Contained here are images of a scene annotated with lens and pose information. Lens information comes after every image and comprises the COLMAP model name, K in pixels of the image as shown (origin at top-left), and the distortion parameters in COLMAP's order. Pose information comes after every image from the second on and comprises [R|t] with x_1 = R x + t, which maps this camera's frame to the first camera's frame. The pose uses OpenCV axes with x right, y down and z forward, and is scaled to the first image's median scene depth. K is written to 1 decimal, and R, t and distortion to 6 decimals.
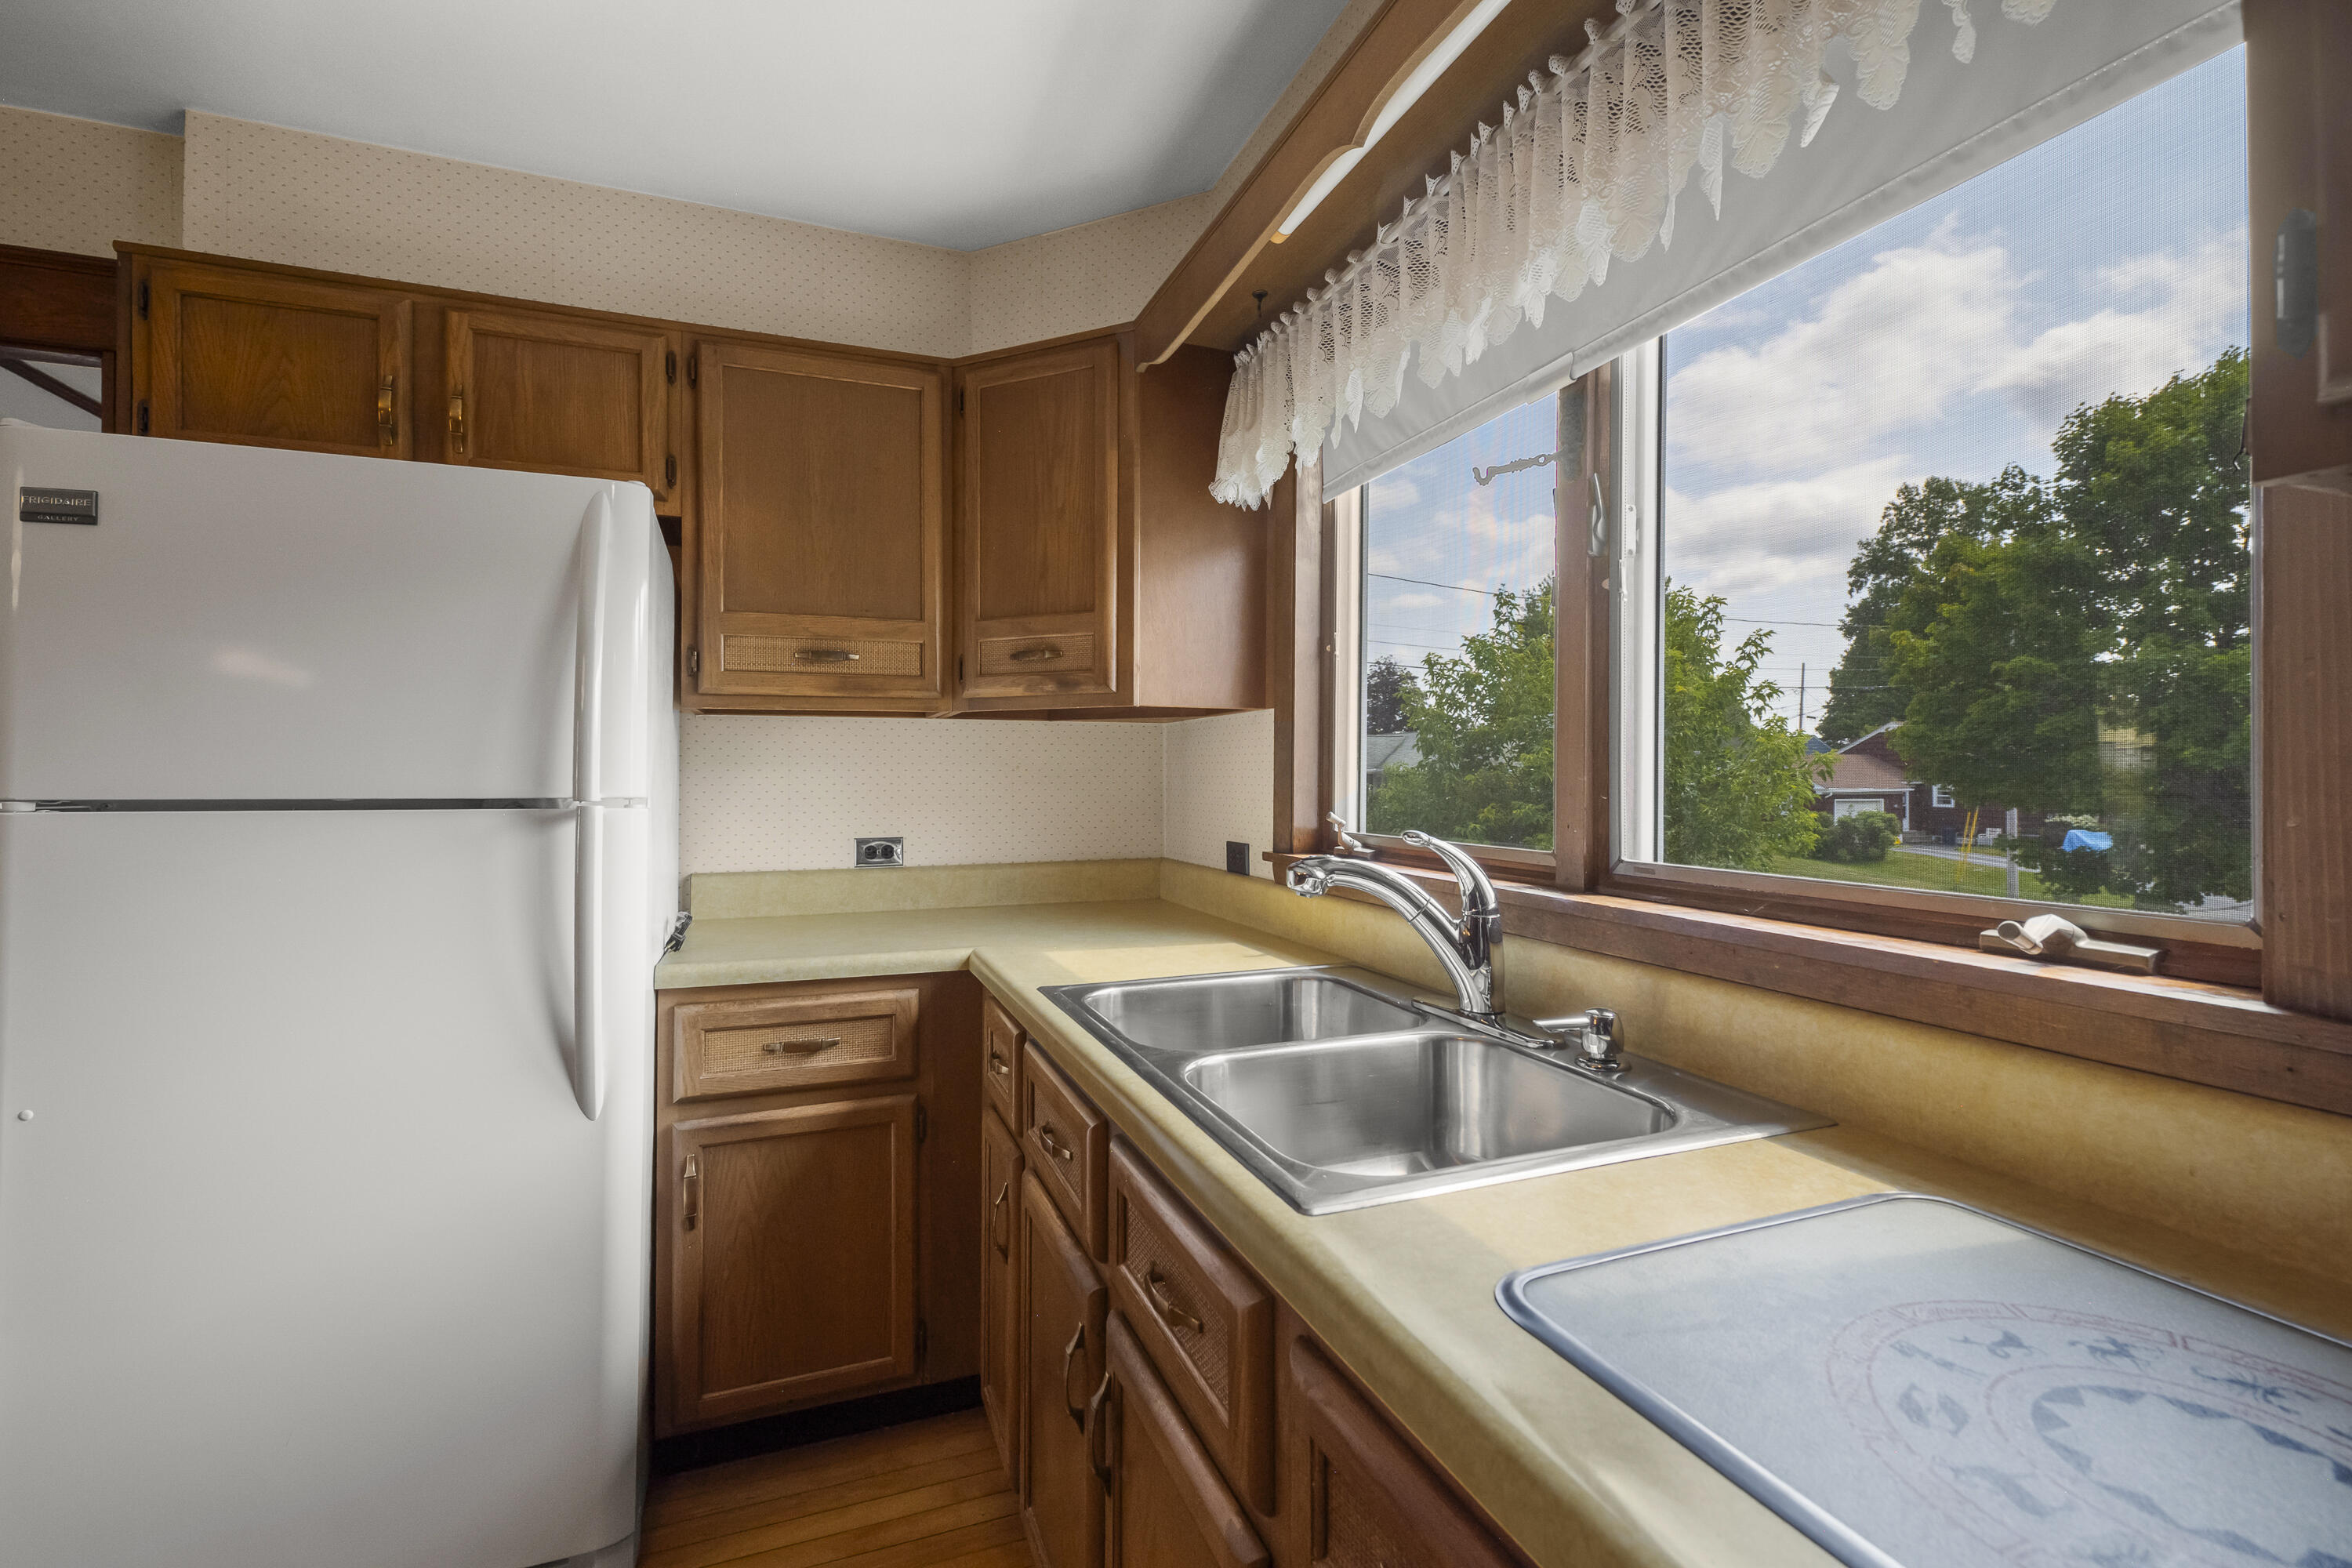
lens RADIAL K [[969.7, 0, 1160.2], [0, 969.7, 779.3], [0, 0, 1]] dist [-0.020038, 0.000121]
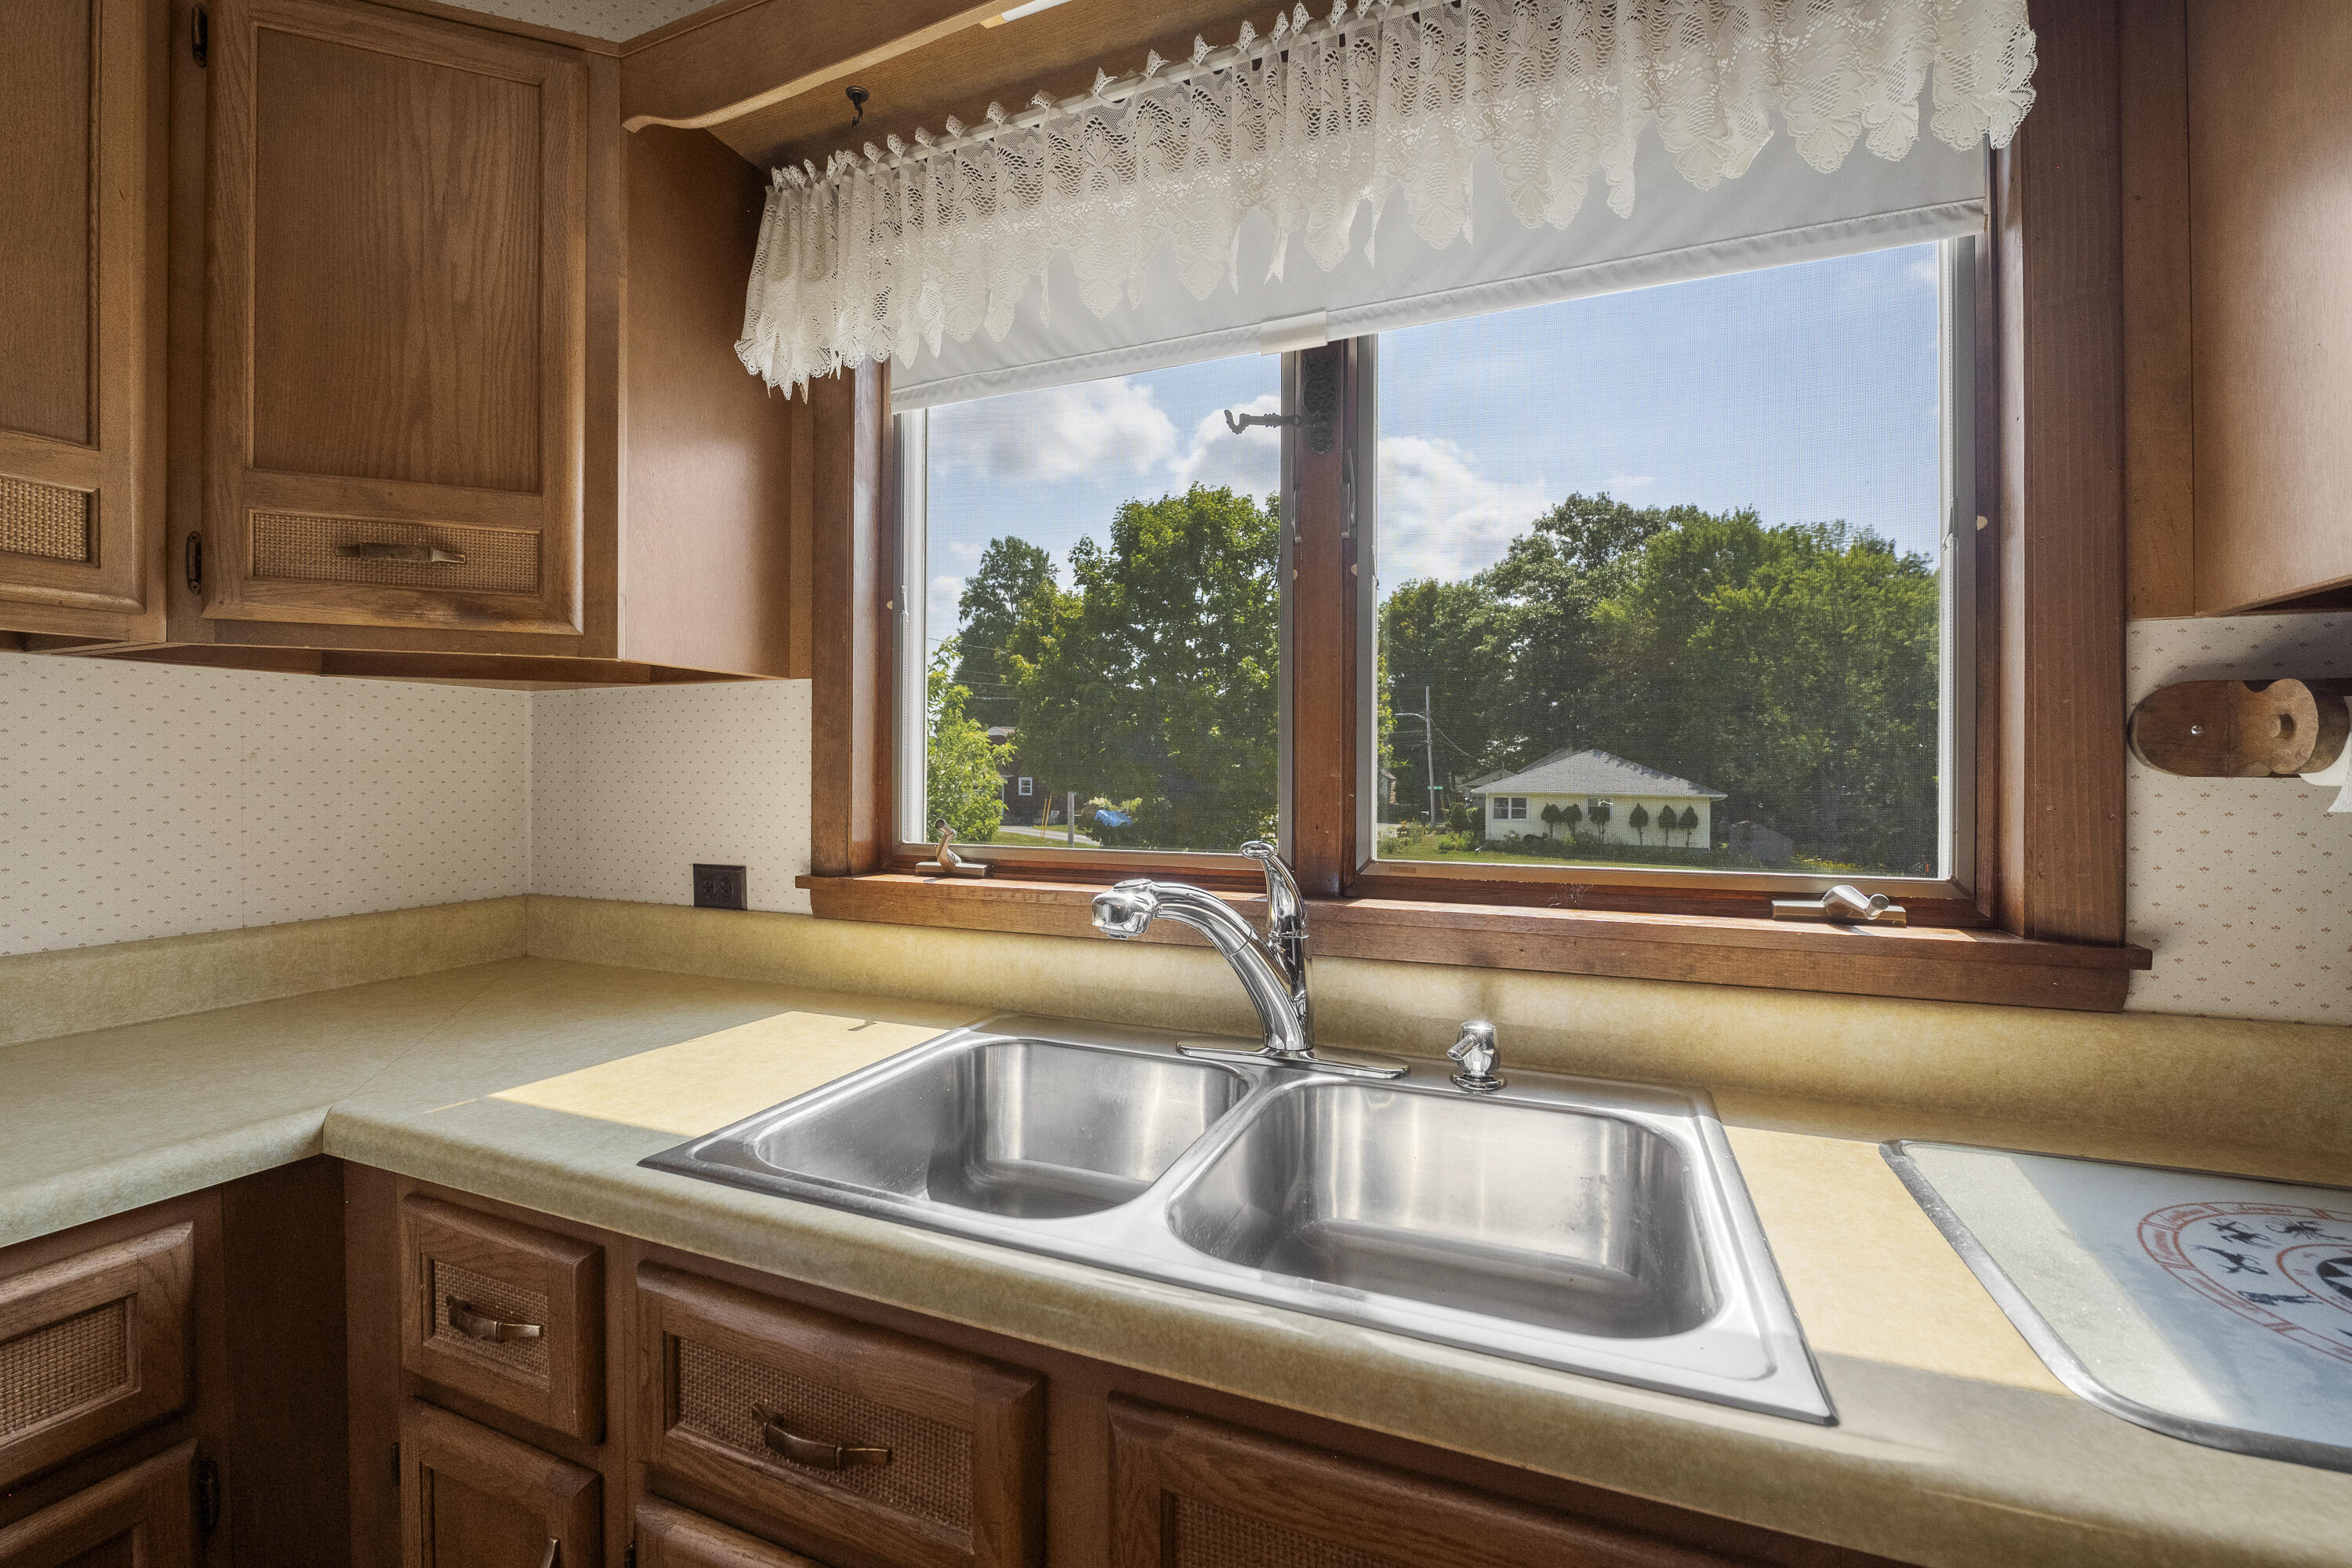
lens RADIAL K [[969.7, 0, 1175.1], [0, 969.7, 785.6], [0, 0, 1]] dist [-0.020038, 0.000121]
pose [[0.690697, -0.008855, 0.723090, -0.230623], [0.000324, 0.999929, 0.011936, -0.001140], [-0.723145, -0.008010, 0.690650, 0.312183]]
